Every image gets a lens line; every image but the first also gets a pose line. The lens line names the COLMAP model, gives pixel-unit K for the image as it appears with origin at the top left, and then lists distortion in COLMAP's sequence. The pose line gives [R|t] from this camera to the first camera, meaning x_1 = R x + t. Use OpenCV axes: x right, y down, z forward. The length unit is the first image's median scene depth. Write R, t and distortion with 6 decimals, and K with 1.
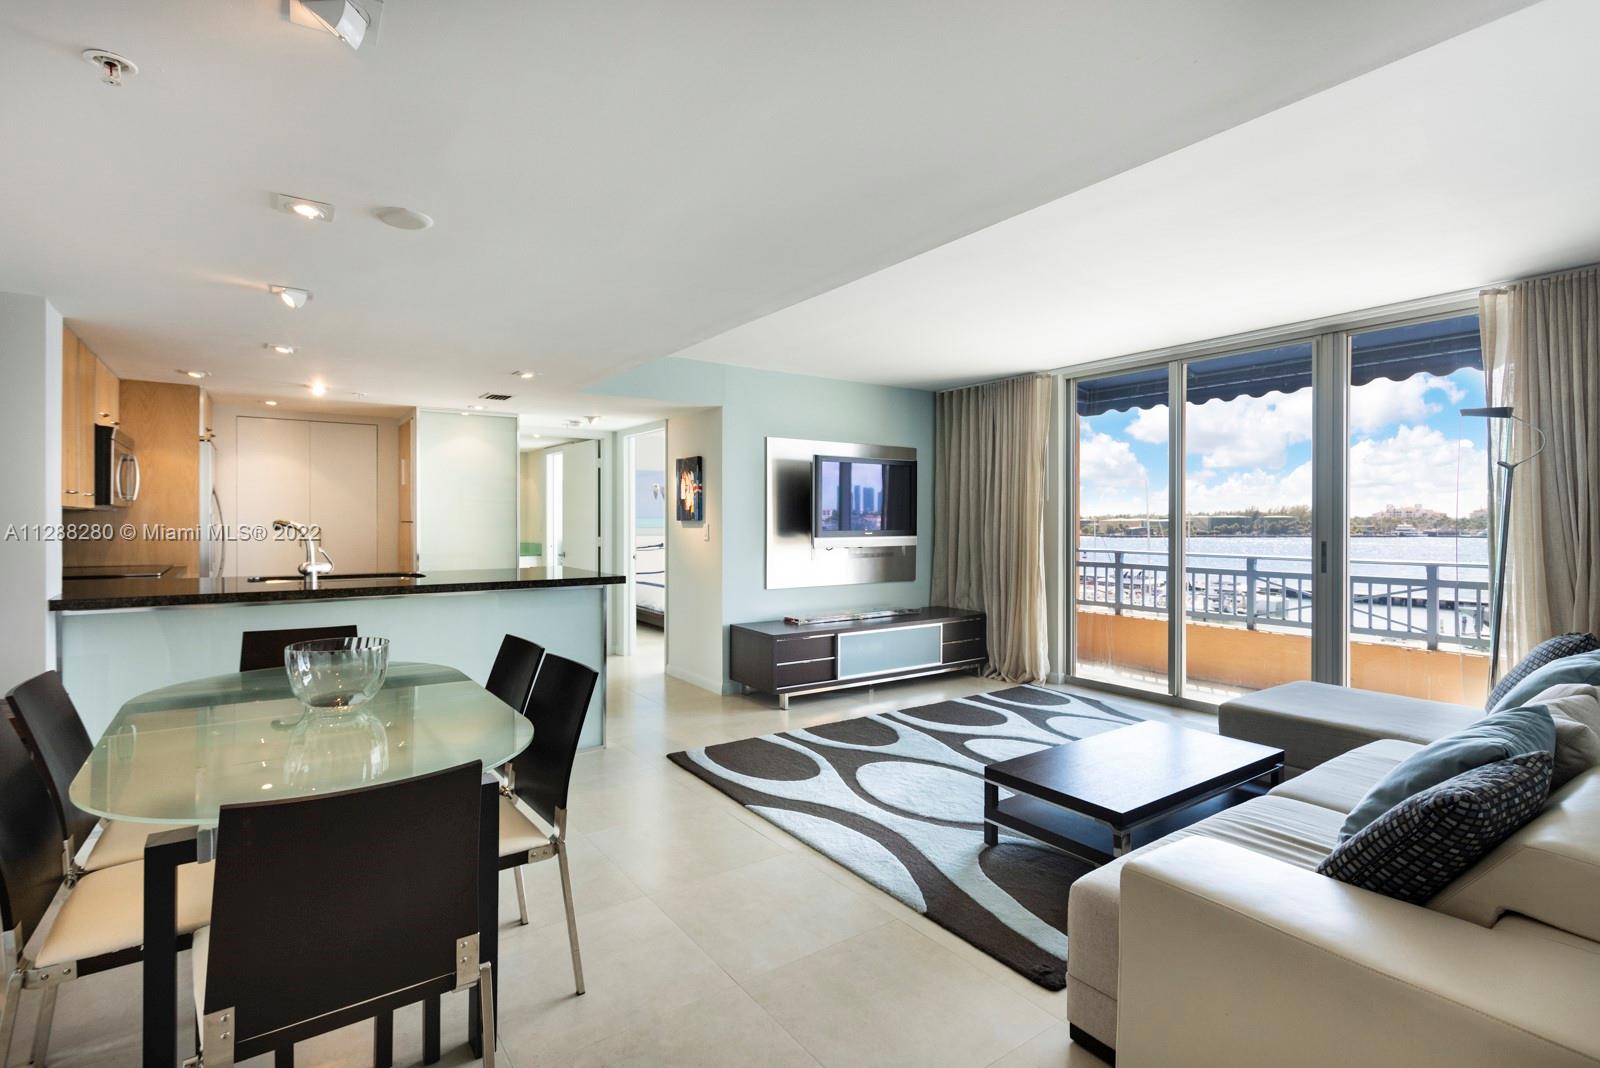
lens RADIAL K [[753.1, 0, 765.1], [0, 753.1, 514.0], [0, 0, 1]] dist [-0.004421, 0.000449]
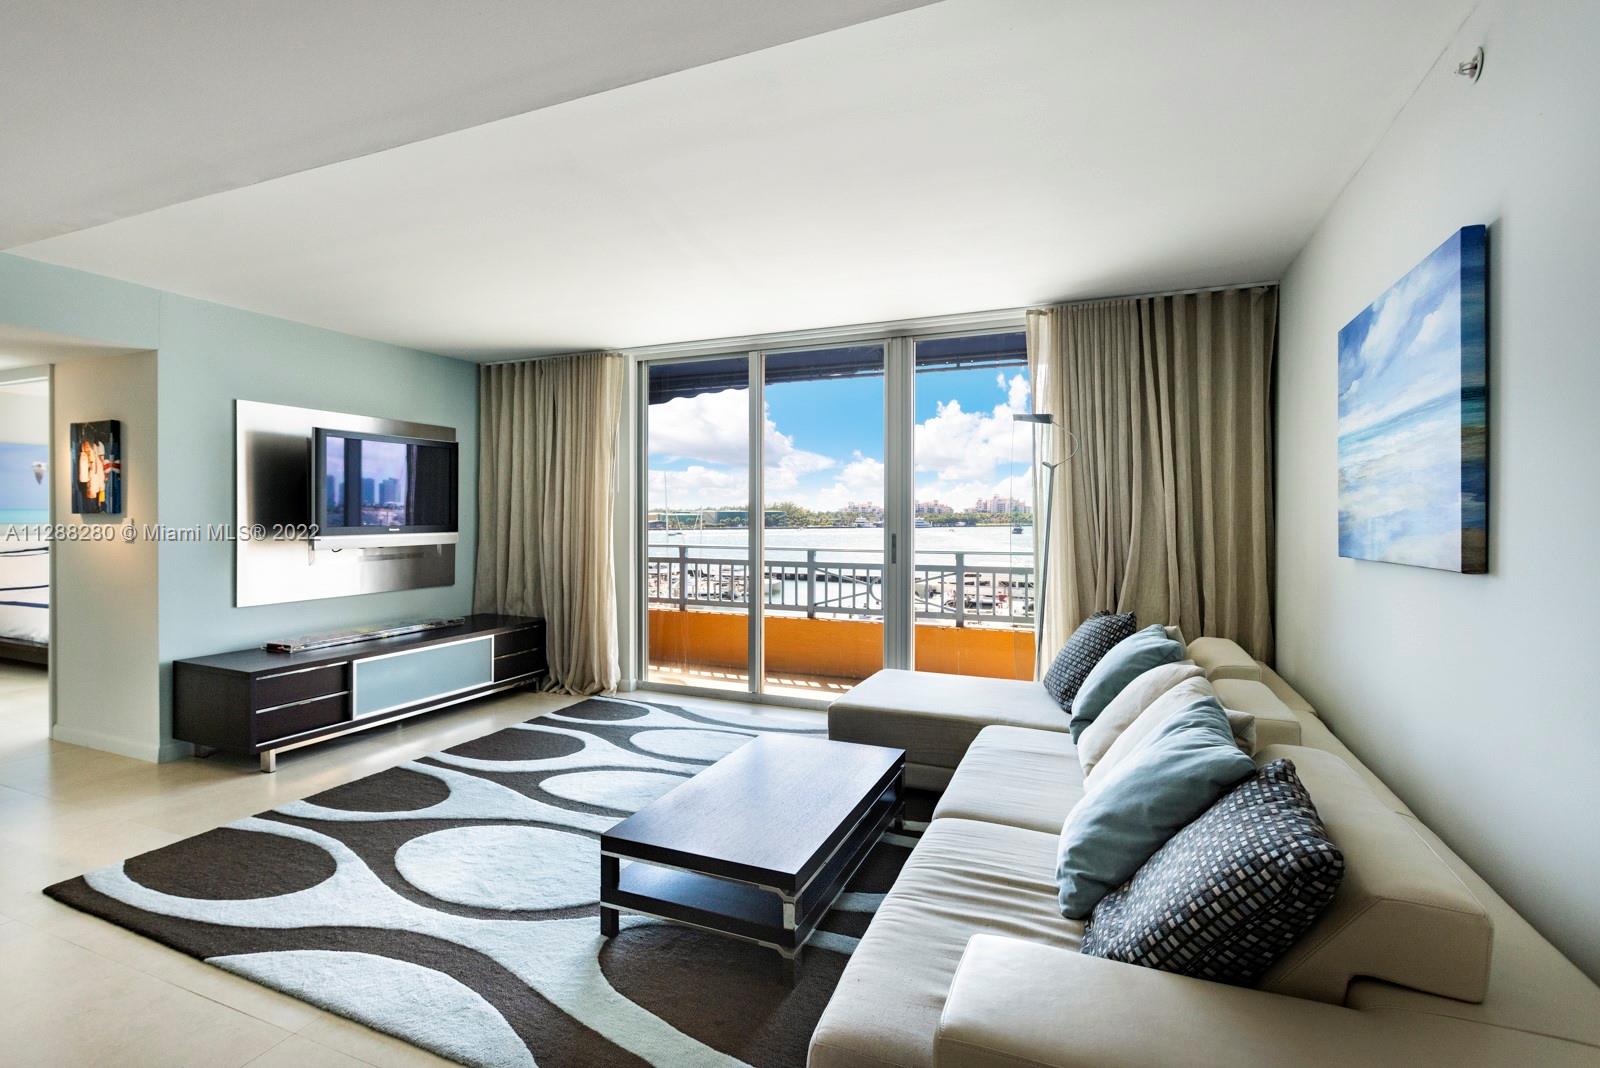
lens RADIAL K [[753.1, 0, 783.7], [0, 753.1, 519.8], [0, 0, 1]] dist [-0.004421, 0.000449]
pose [[0.804285, -0.003344, 0.594234, -0.006886], [-0.006220, 0.999882, 0.014045, 0.002058], [-0.594211, -0.014993, 0.804169, 0.166576]]
